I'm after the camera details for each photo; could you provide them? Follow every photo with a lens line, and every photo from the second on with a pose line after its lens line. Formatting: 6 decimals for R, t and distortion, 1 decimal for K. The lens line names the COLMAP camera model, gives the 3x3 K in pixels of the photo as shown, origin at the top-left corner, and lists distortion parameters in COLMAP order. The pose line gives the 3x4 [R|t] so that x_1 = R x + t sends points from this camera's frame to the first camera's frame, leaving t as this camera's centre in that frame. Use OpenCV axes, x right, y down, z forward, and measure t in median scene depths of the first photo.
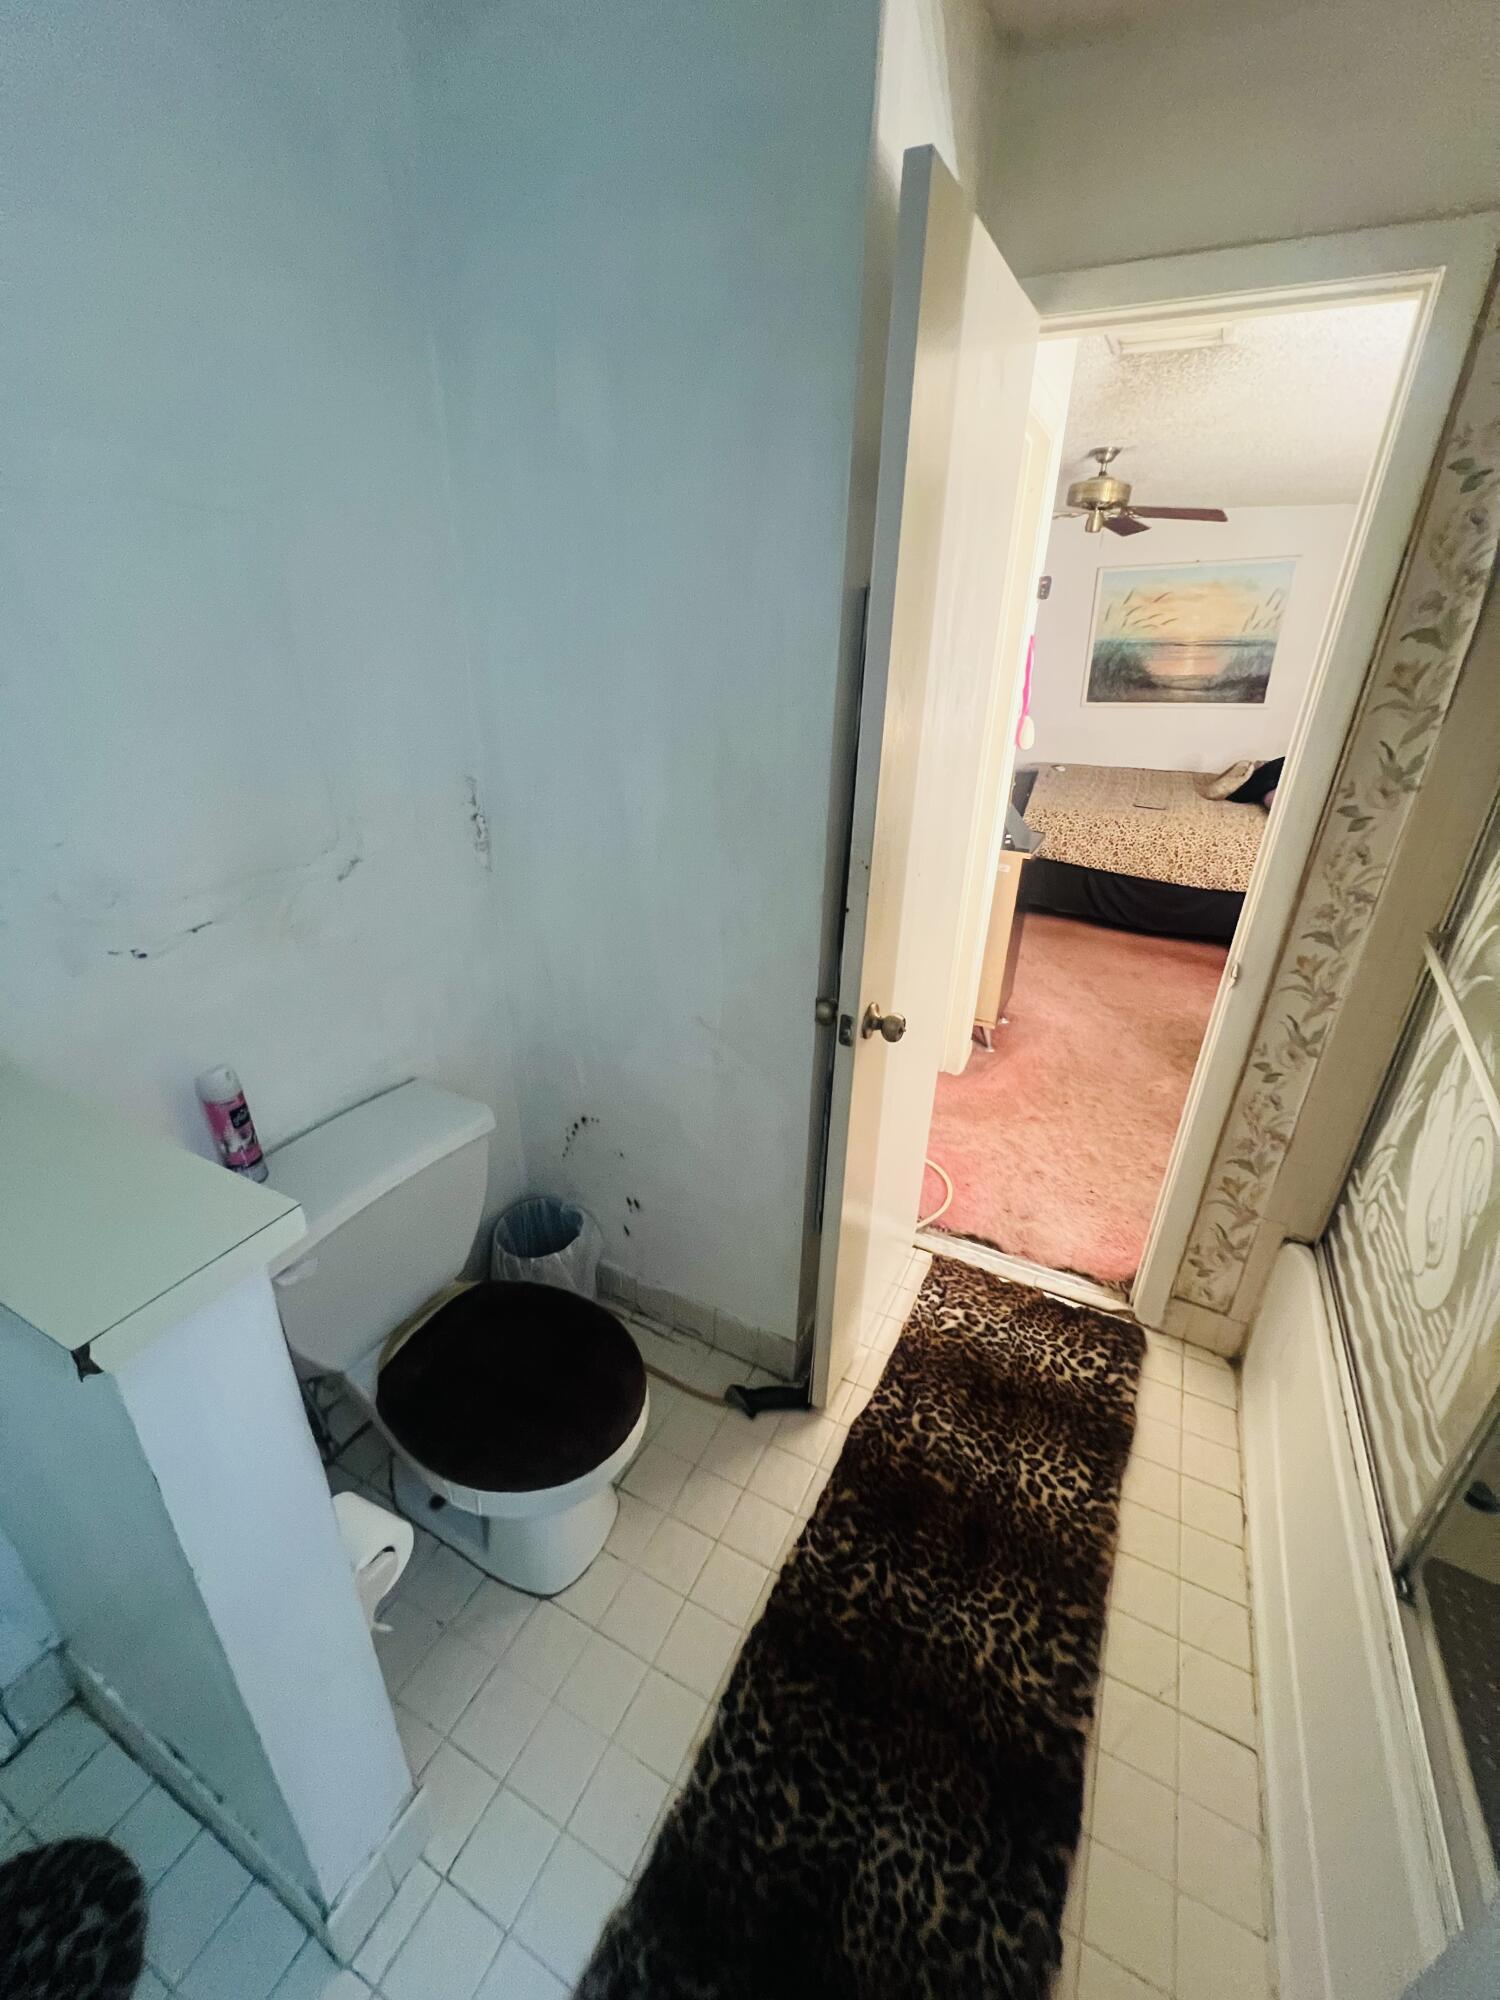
lens RADIAL K [[806.1, 0, 755.4], [0, 806.1, 995.2], [0, 0, 1]] dist [0.000063, 0.000050]
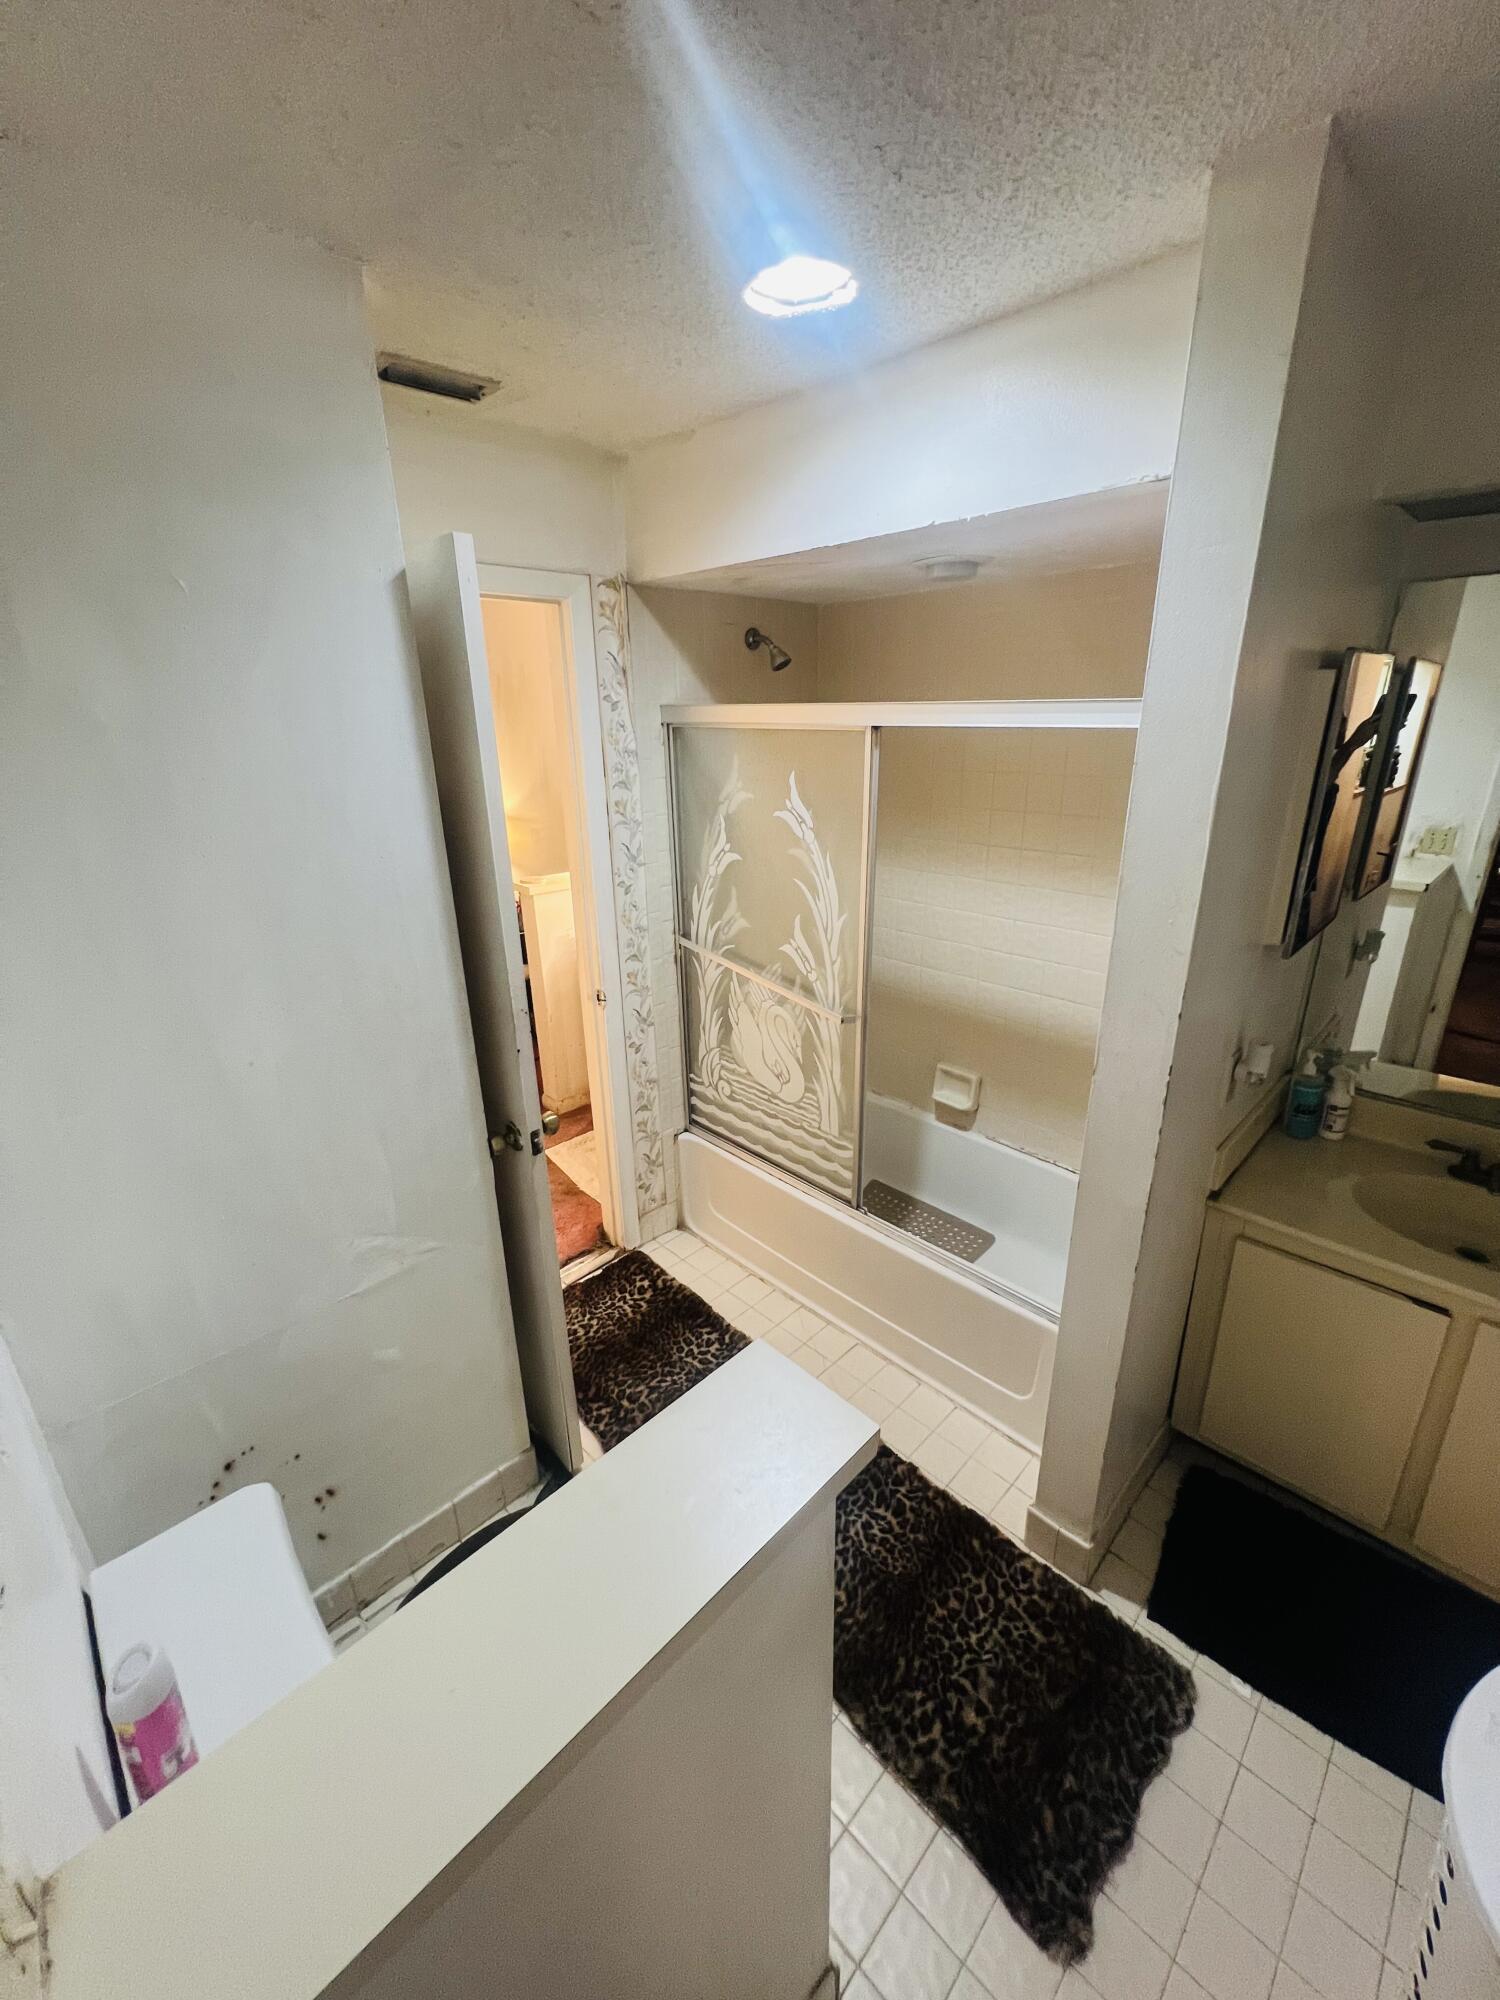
lens RADIAL K [[806.1, 0, 756.2], [0, 806.1, 995.4], [0, 0, 1]] dist [0.000063, 0.000050]
pose [[0.313417, -0.350131, 0.882710, -0.658665], [0.415764, 0.886312, 0.203938, -0.221967], [-0.853762, 0.303082, 0.423358, 0.107660]]
